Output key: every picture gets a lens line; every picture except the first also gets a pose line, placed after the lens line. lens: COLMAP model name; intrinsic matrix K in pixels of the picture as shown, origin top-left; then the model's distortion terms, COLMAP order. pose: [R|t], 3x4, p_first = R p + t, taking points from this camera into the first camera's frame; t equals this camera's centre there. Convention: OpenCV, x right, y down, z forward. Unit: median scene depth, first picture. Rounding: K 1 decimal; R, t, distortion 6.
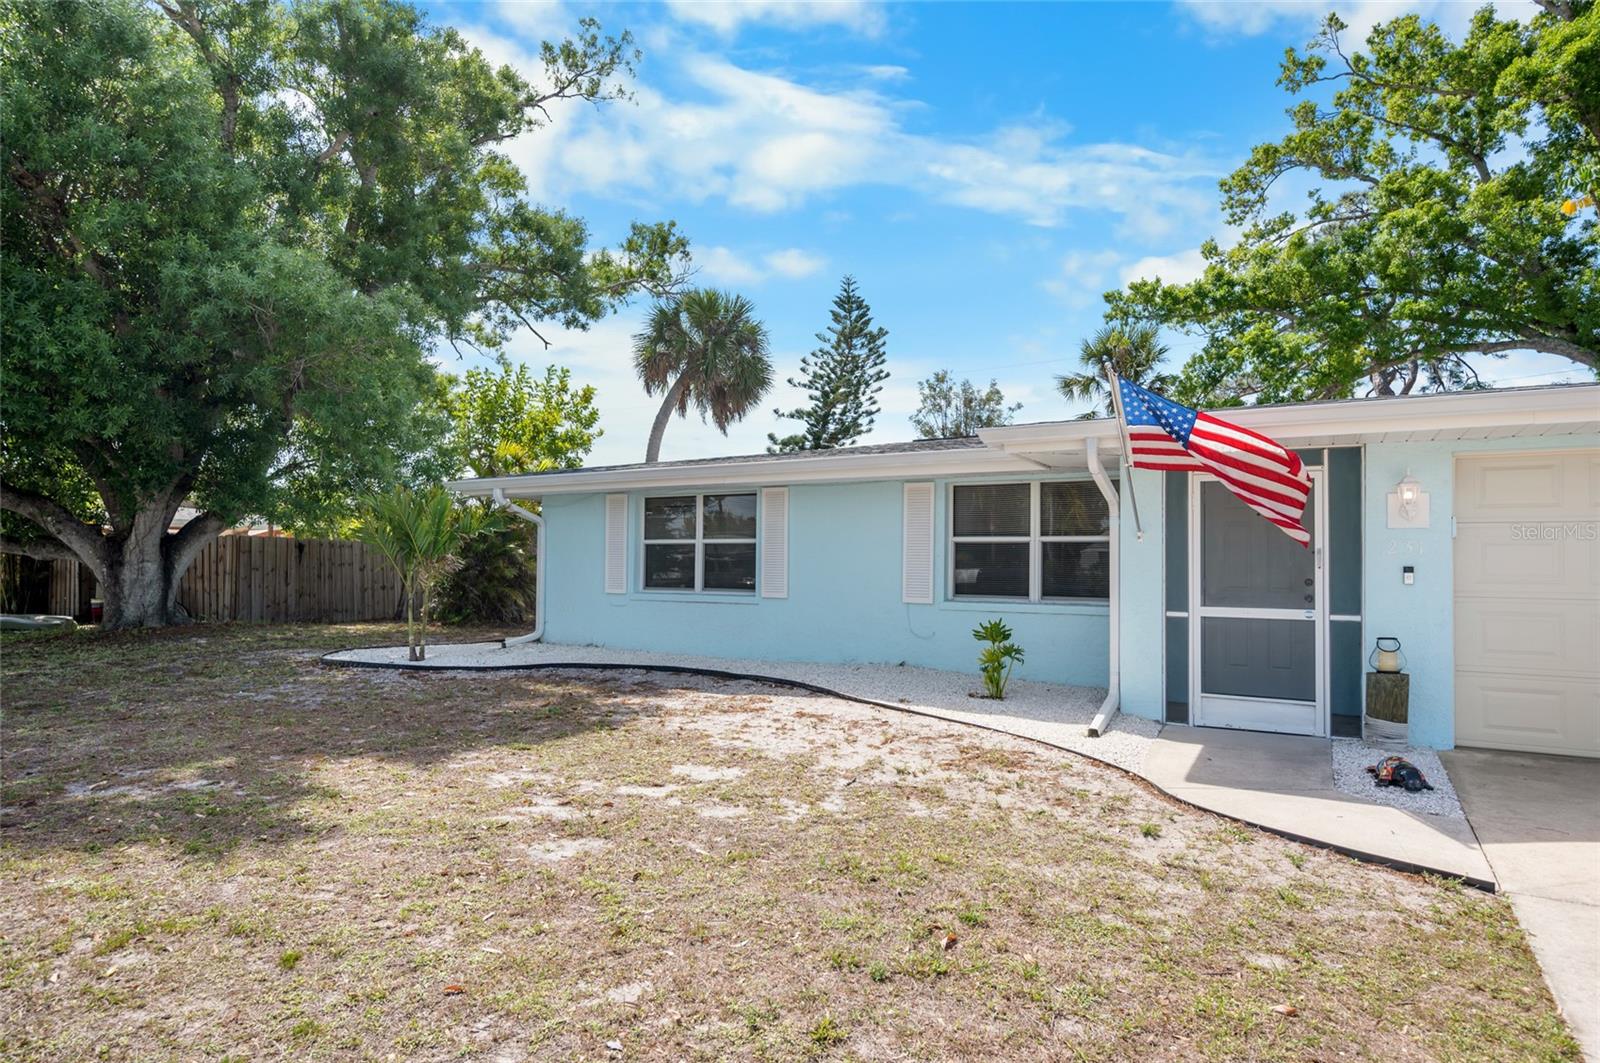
lens RADIAL K [[923.1, 0, 800.0], [0, 923.1, 531.5], [0, 0, 1]] dist [-0.001086, -0.000774]
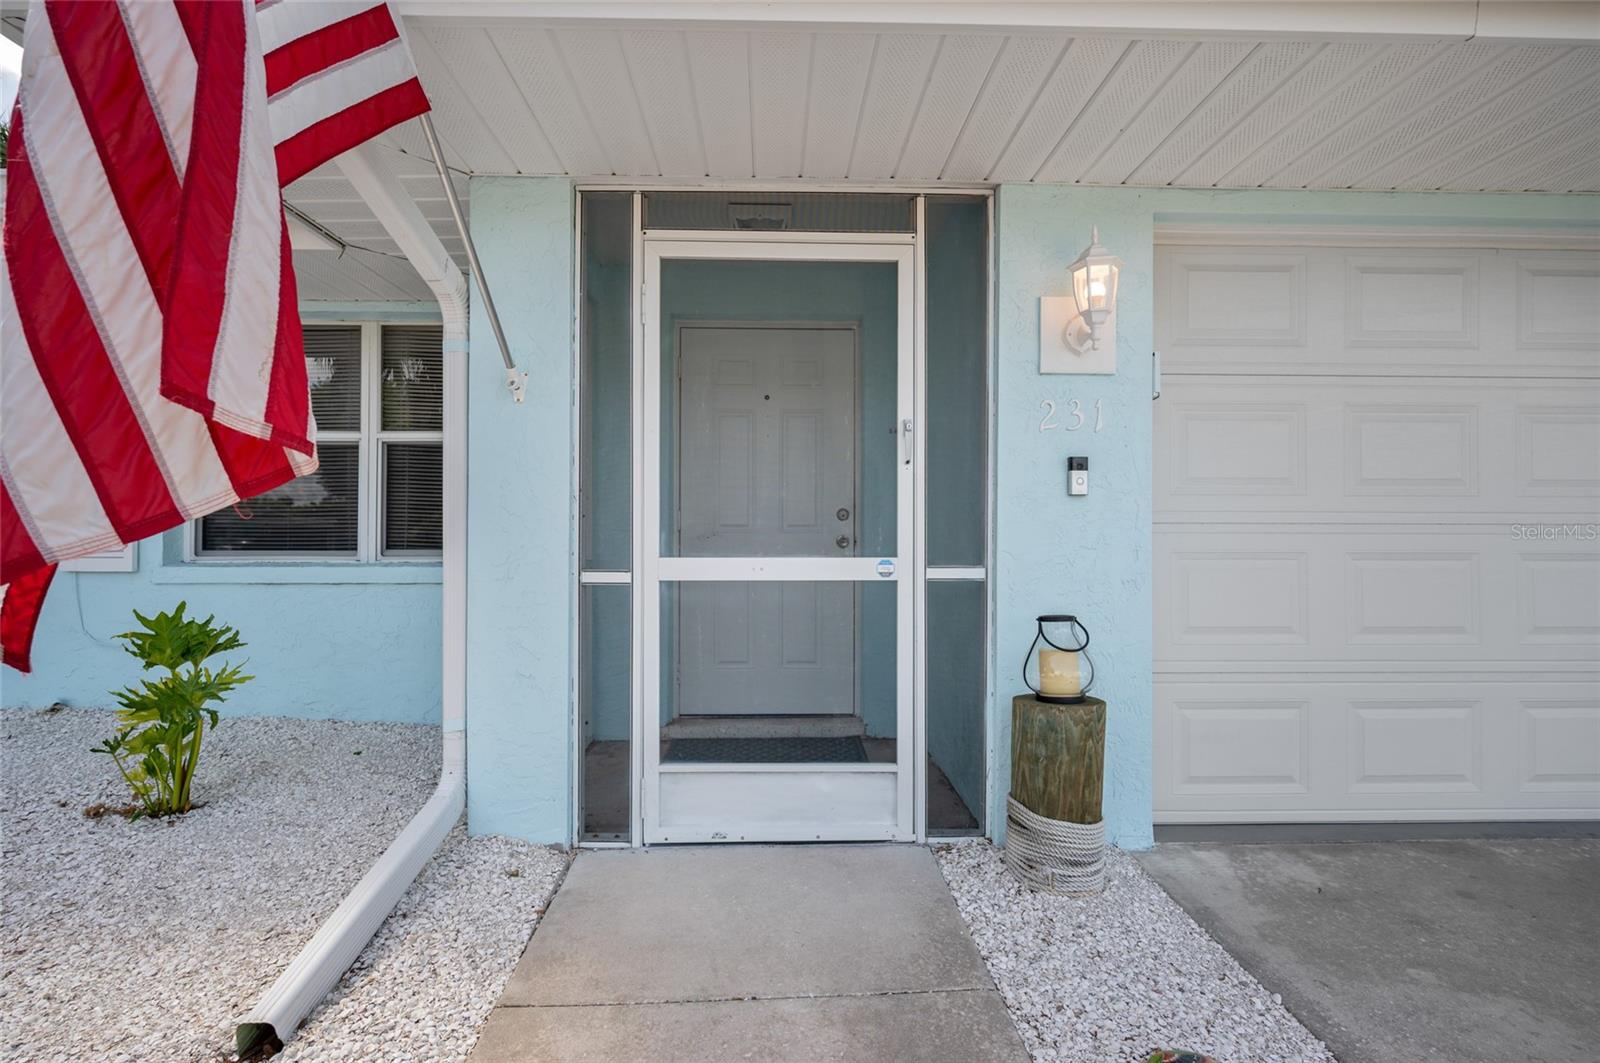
lens RADIAL K [[748.4, 0, 800.0], [0, 748.4, 531.5], [0, 0, 1]] dist [0.000945, 0.000046]
pose [[0.862030, -0.005520, 0.506827, 0.334483], [-0.008547, 0.999640, 0.025425, 0.063519], [-0.506785, -0.026249, 0.861673, 0.712239]]
